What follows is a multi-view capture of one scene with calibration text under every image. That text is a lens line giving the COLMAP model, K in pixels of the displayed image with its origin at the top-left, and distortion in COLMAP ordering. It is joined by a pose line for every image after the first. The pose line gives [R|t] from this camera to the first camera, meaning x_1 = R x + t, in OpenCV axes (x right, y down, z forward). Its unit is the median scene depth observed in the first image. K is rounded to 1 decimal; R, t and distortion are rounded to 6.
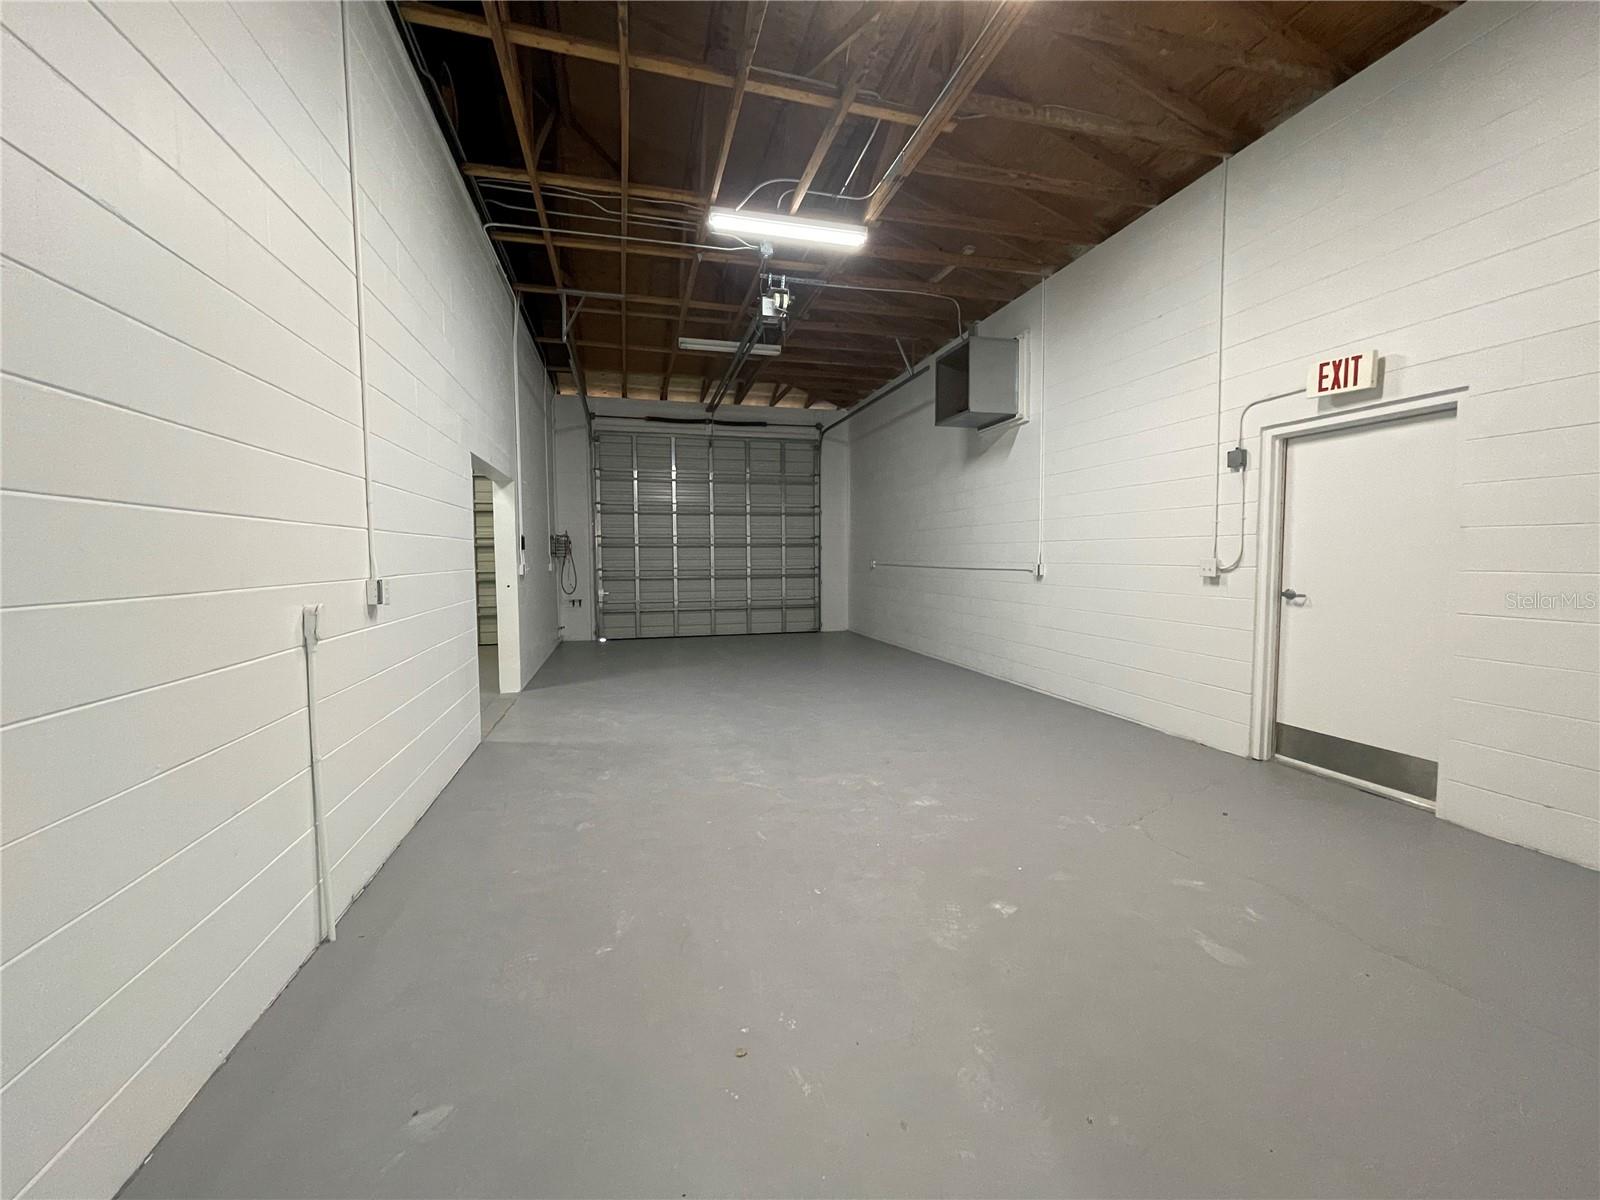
lens RADIAL K [[648.3, 0, 786.8], [0, 648.3, 587.8], [0, 0, 1]] dist [0.002406, 0.000907]
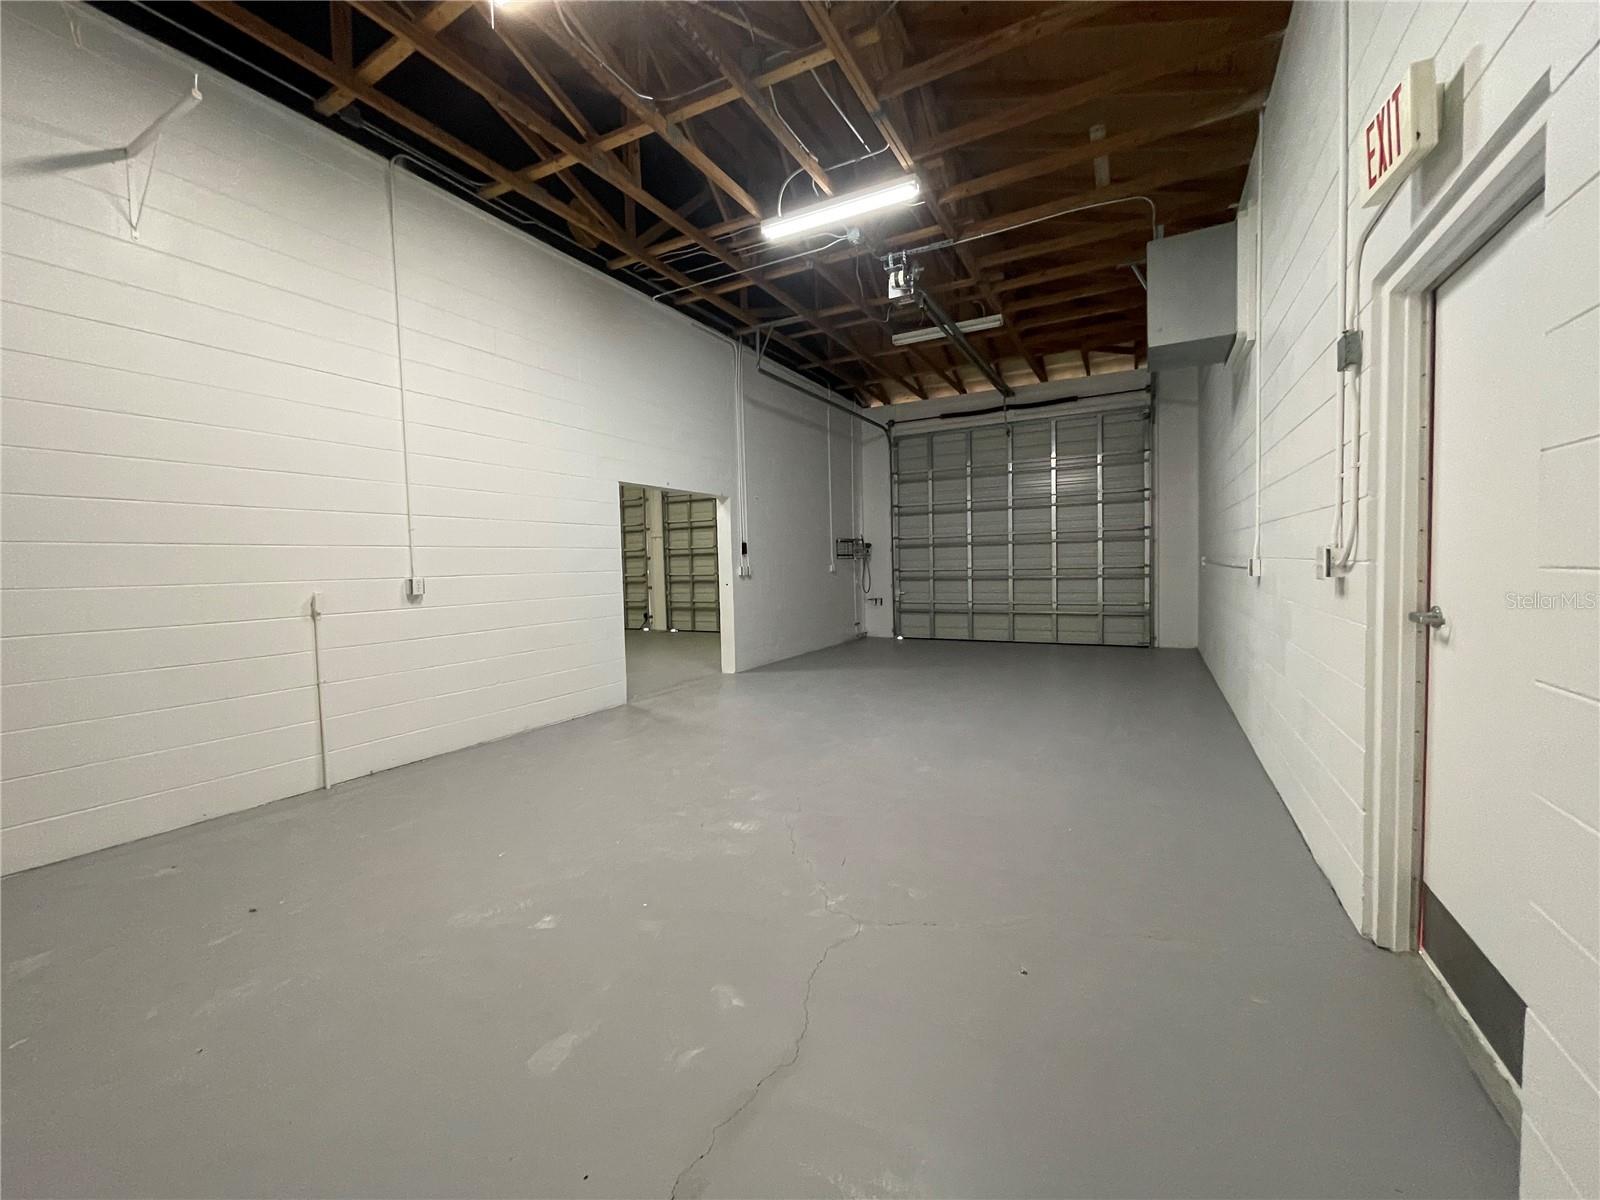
lens RADIAL K [[648.3, 0, 799.5], [0, 648.3, 588.3], [0, 0, 1]] dist [0.002406, 0.000907]
pose [[0.723434, 0.014753, -0.690236, 0.320564], [-0.014200, 0.999878, 0.006489, -0.003506], [0.690247, 0.005107, 0.723555, 0.142107]]
